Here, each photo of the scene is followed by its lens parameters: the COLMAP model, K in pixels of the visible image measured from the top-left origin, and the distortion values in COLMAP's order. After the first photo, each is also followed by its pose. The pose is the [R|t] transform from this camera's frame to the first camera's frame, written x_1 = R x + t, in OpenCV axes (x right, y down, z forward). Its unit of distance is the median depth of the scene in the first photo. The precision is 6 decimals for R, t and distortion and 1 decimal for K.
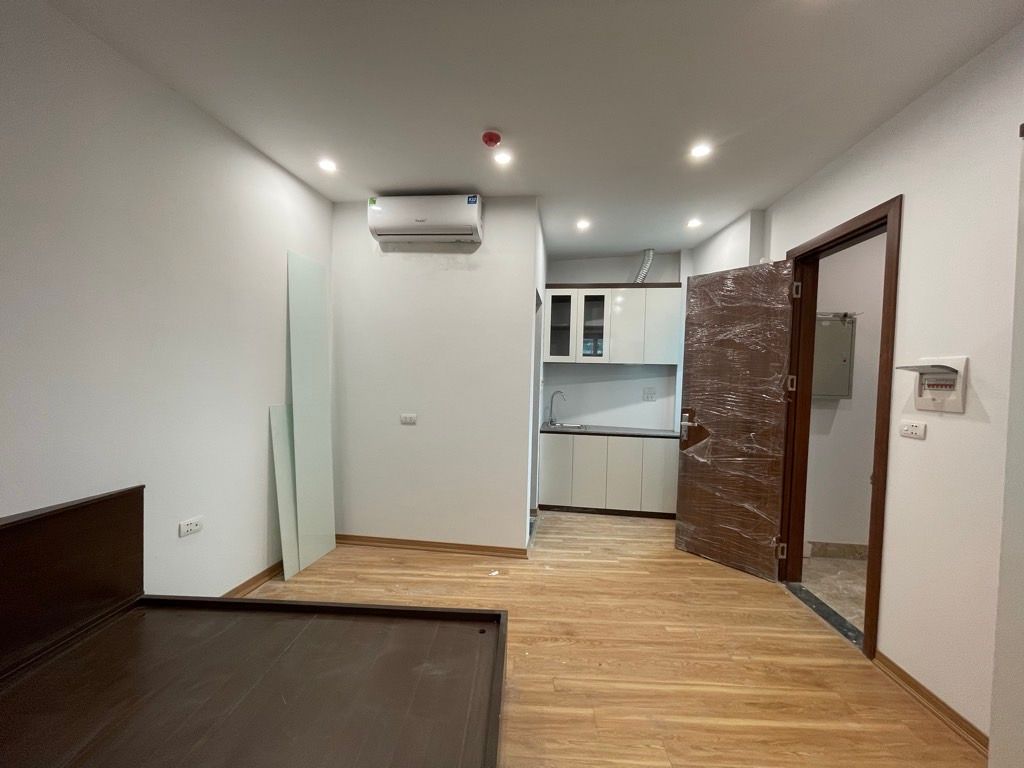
lens RADIAL K [[410.7, 0, 586.3], [0, 410.7, 380.5], [0, 0, 1]] dist [-0.005484, 0.000315]
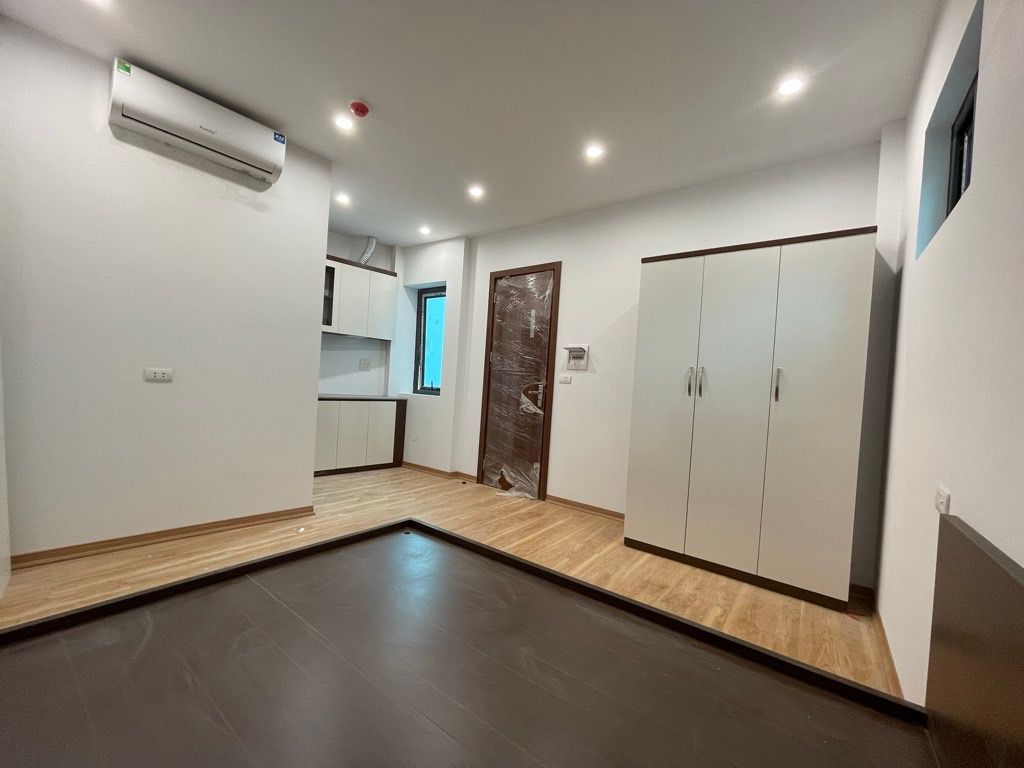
lens RADIAL K [[410.7, 0, 503.2], [0, 410.7, 387.9], [0, 0, 1]] dist [-0.005484, 0.000315]
pose [[0.587231, 0.003675, 0.809411, -0.720762], [-0.023706, 0.999639, 0.012660, 0.100005], [-0.809072, -0.026622, 0.587106, 0.032063]]
